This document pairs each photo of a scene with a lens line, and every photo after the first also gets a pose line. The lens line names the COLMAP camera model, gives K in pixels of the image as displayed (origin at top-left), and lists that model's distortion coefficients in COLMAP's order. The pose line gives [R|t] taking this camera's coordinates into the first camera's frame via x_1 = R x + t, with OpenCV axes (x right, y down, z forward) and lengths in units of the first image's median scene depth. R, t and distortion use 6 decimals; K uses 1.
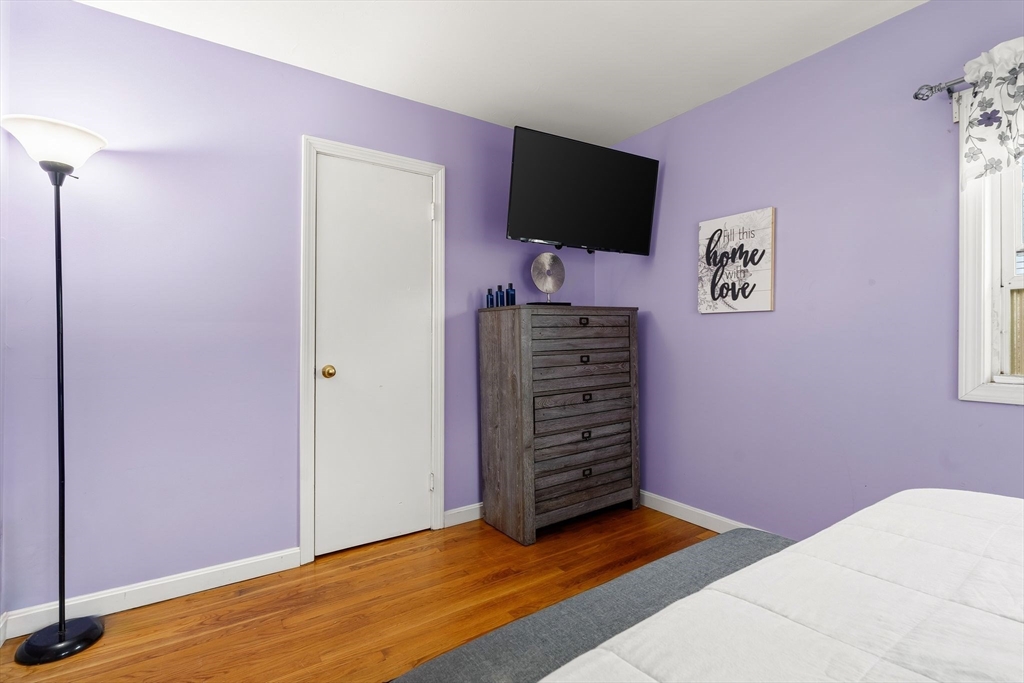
lens RADIAL K [[473.8, 0, 515.8], [0, 473.8, 338.4], [0, 0, 1]] dist [-0.003516, -0.000523]
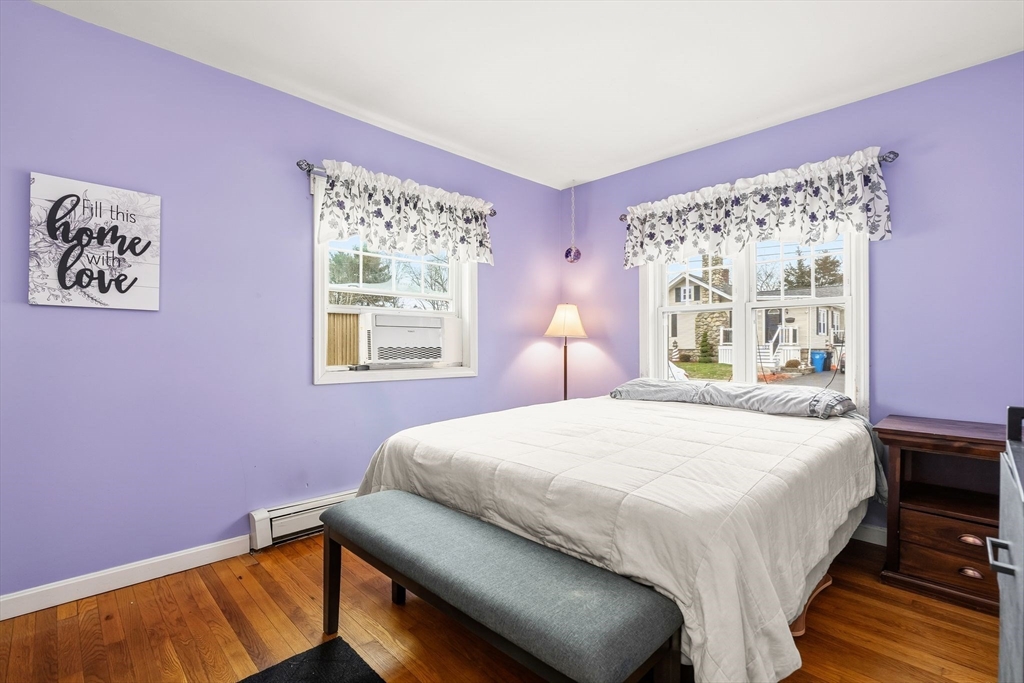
lens RADIAL K [[473.8, 0, 515.8], [0, 473.8, 338.4], [0, 0, 1]] dist [-0.003516, -0.000523]
pose [[-0.176056, 0.017422, 0.984226, -0.429269], [-0.002802, 0.999830, -0.018199, 0.007407], [-0.984376, -0.005962, -0.175977, 0.453194]]
